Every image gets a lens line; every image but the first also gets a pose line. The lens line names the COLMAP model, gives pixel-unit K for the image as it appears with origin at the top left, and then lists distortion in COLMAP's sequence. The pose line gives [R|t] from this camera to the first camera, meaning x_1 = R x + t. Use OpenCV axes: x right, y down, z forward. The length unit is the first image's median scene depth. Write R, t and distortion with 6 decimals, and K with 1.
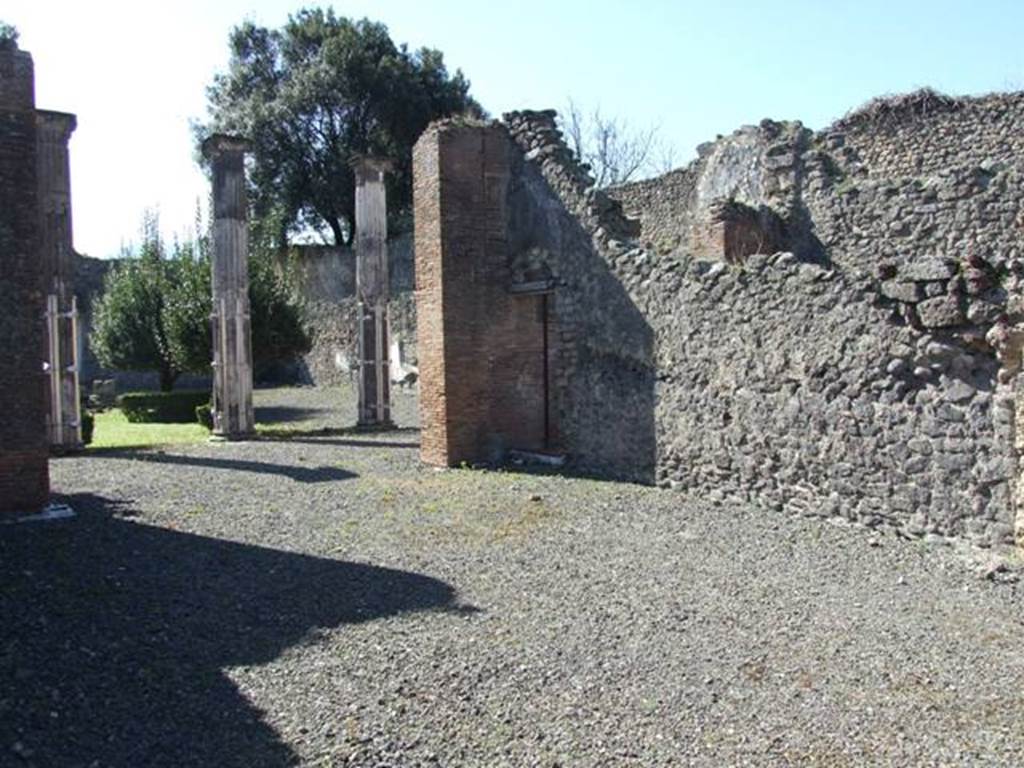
lens RADIAL K [[821.4, 0, 512.4], [0, 821.4, 369.8], [0, 0, 1]] dist [-0.059247, 0.061360]
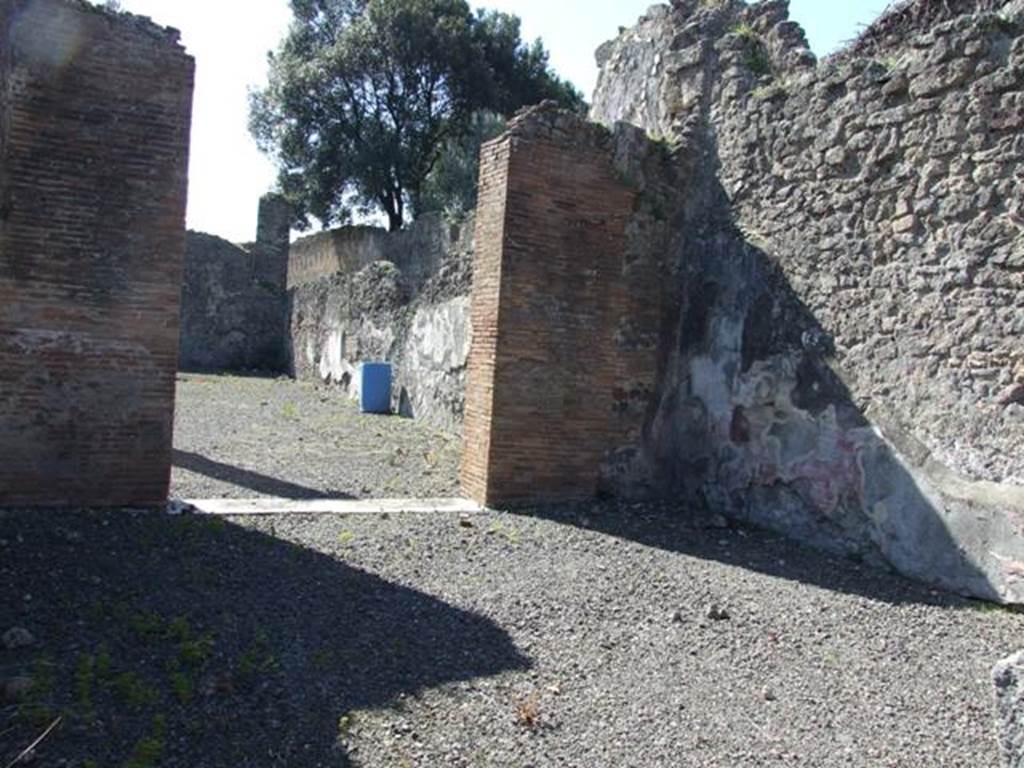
lens RADIAL K [[821.4, 0, 512.4], [0, 821.4, 369.8], [0, 0, 1]] dist [-0.059247, 0.061360]
pose [[0.974649, 0.095118, -0.202512, 0.386492], [-0.097727, 0.995209, -0.002897, -0.023612], [0.201266, 0.022615, 0.979276, 0.461701]]
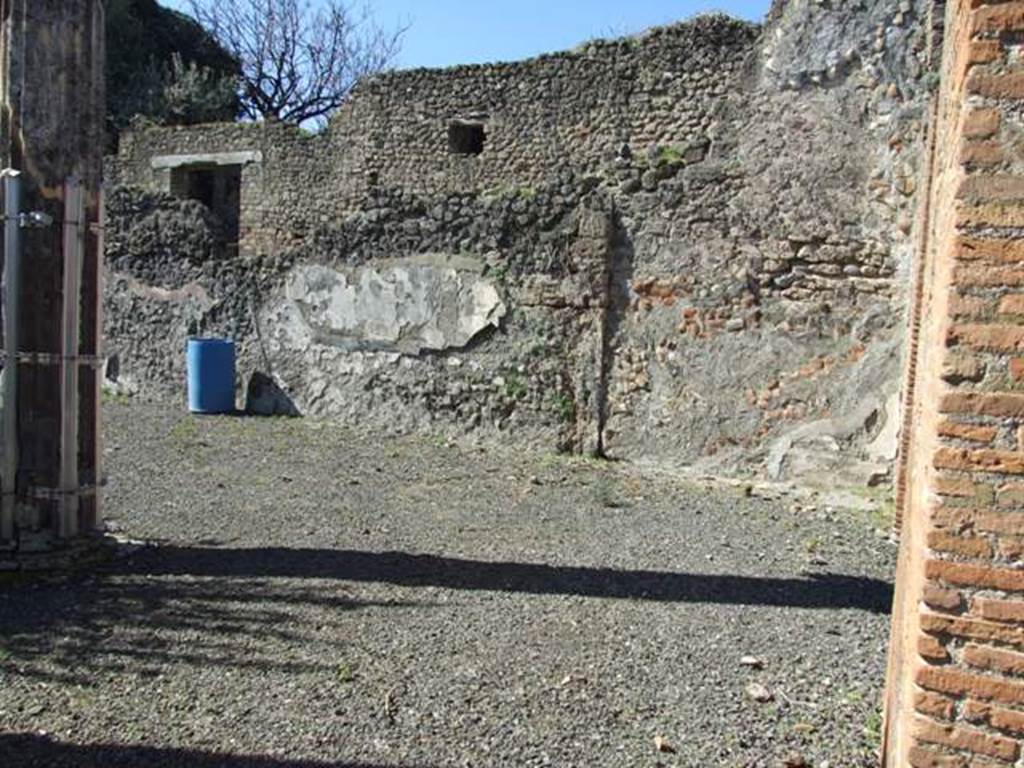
lens RADIAL K [[821.4, 0, 512.4], [0, 821.4, 369.8], [0, 0, 1]] dist [-0.059247, 0.061360]
pose [[0.886469, 0.037695, 0.461250, -0.181289], [-0.057104, 0.997970, 0.028191, -0.028605], [-0.459251, -0.051329, 0.886822, 0.736382]]
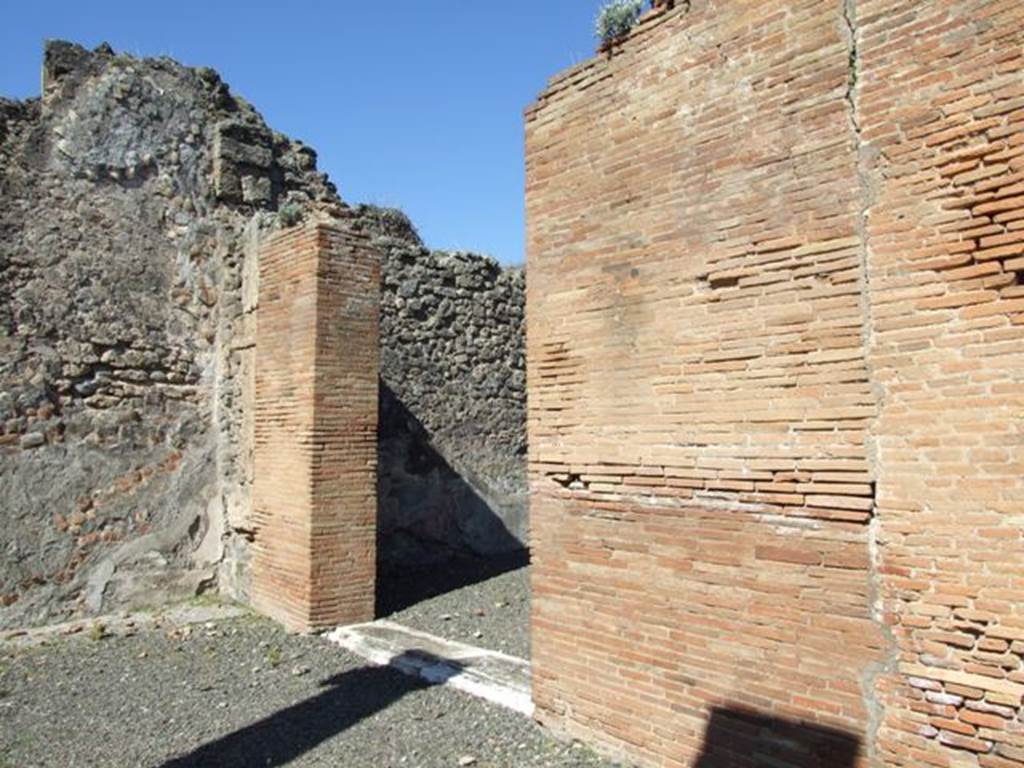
lens RADIAL K [[821.4, 0, 512.4], [0, 821.4, 369.8], [0, 0, 1]] dist [-0.059247, 0.061360]
pose [[-0.074404, 0.098771, 0.992325, -0.289142], [0.041372, 0.994532, -0.095888, -0.037683], [-0.996370, 0.033920, -0.078084, 0.956473]]
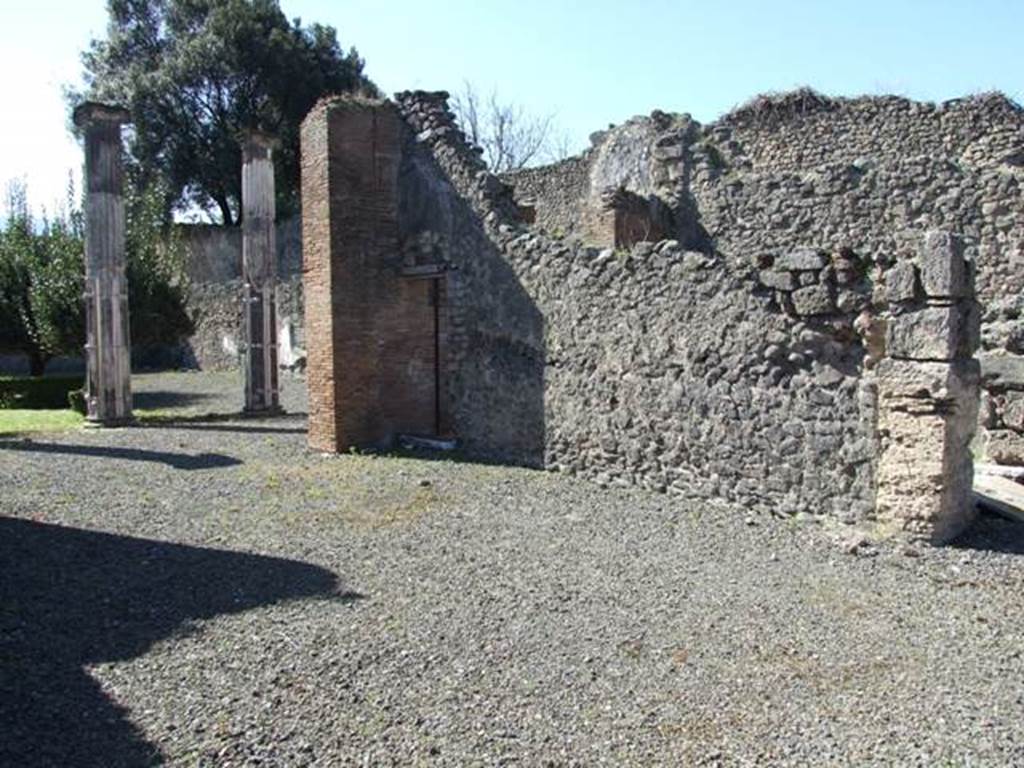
lens RADIAL K [[821.4, 0, 512.4], [0, 821.4, 369.8], [0, 0, 1]] dist [-0.059247, 0.061360]
pose [[0.991983, 0.003687, 0.126320, 0.004594], [-0.005899, 0.999836, 0.017134, 0.001007], [-0.126236, -0.017742, 0.991842, 0.002222]]
